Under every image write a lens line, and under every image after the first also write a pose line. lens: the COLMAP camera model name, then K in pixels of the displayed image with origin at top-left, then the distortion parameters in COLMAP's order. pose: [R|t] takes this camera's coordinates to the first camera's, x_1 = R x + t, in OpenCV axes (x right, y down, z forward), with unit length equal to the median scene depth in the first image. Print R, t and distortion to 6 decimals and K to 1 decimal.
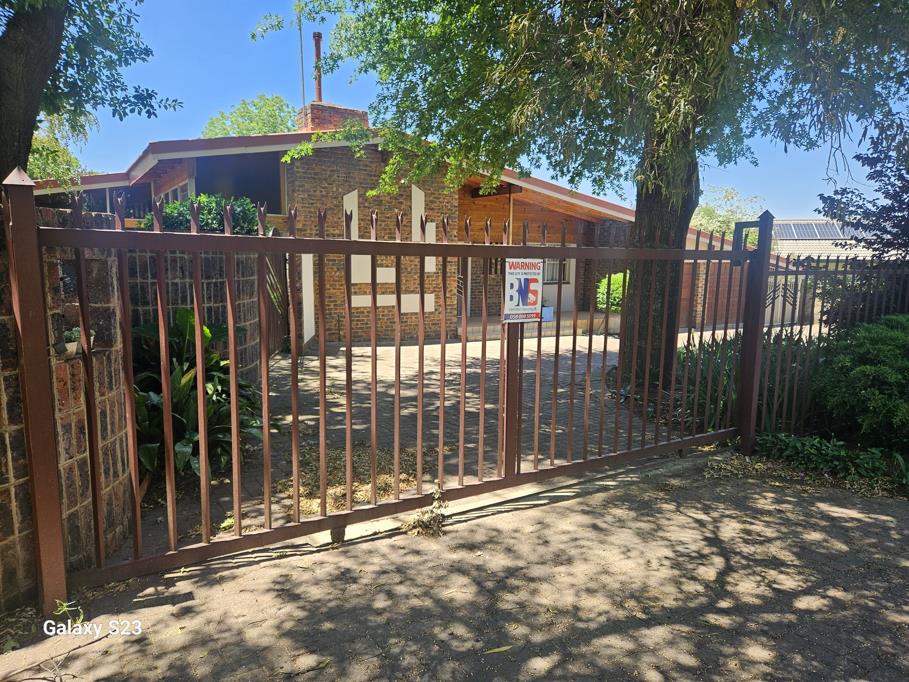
lens RADIAL K [[622.0, 0, 447.8], [0, 622.0, 338.0], [0, 0, 1]] dist [0.082039, -0.081464]
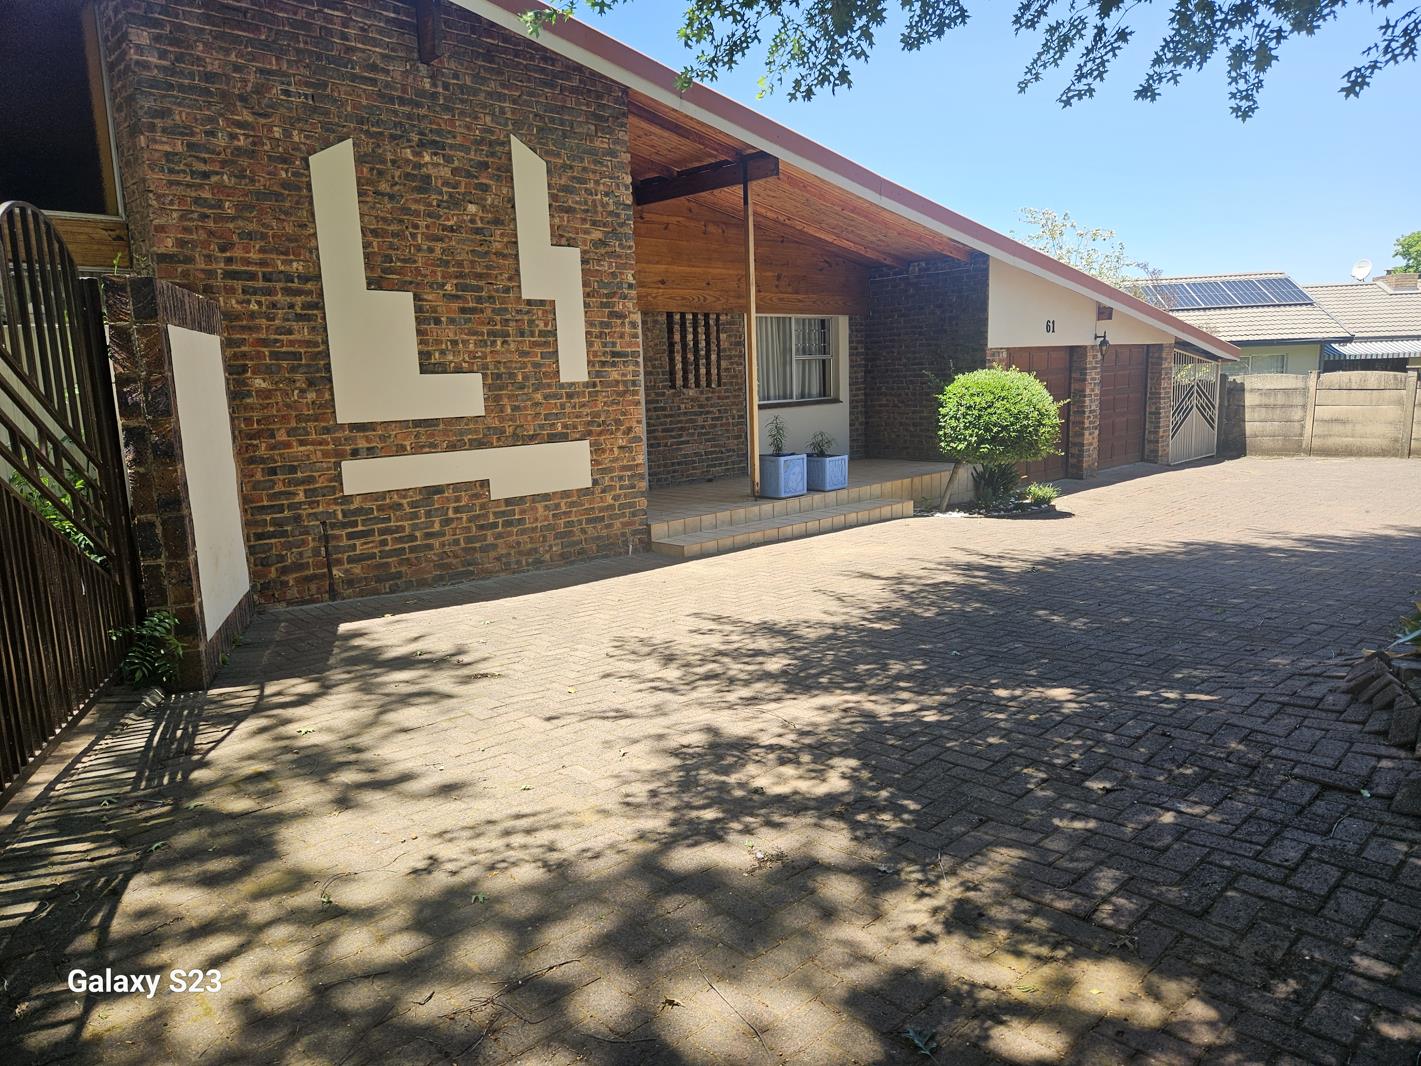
lens RADIAL K [[972.3, 0, 700.0], [0, 972.3, 528.3], [0, 0, 1]] dist [0.082039, -0.081464]
pose [[0.978562, -0.074134, 0.192145, -0.079571], [0.068927, 0.997054, 0.033651, -0.036439], [-0.194074, -0.019685, 0.980789, 0.445342]]
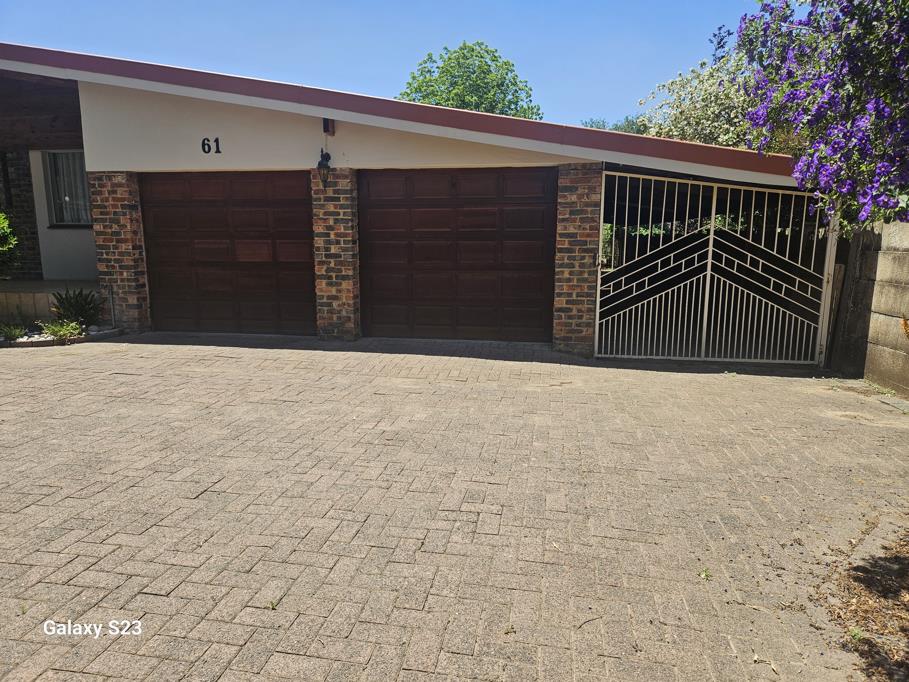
lens RADIAL K [[622.0, 0, 447.8], [0, 622.0, 338.0], [0, 0, 1]] dist [0.082039, -0.081464]
pose [[0.728809, 0.103634, -0.676829, 1.087124], [-0.079621, 0.994601, 0.066554, -0.074941], [0.680072, 0.005385, 0.733126, 1.157005]]
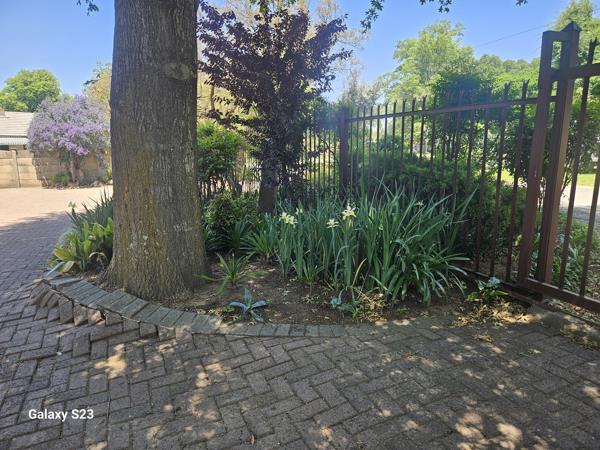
lens RADIAL K [[410.6, 0, 295.6], [0, 410.6, 223.0], [0, 0, 1]] dist [0.082039, -0.081464]
pose [[0.153629, -0.208464, 0.965889, -0.028710], [0.142710, 0.971926, 0.187068, -0.035311], [-0.977769, 0.109103, 0.179066, 0.516229]]
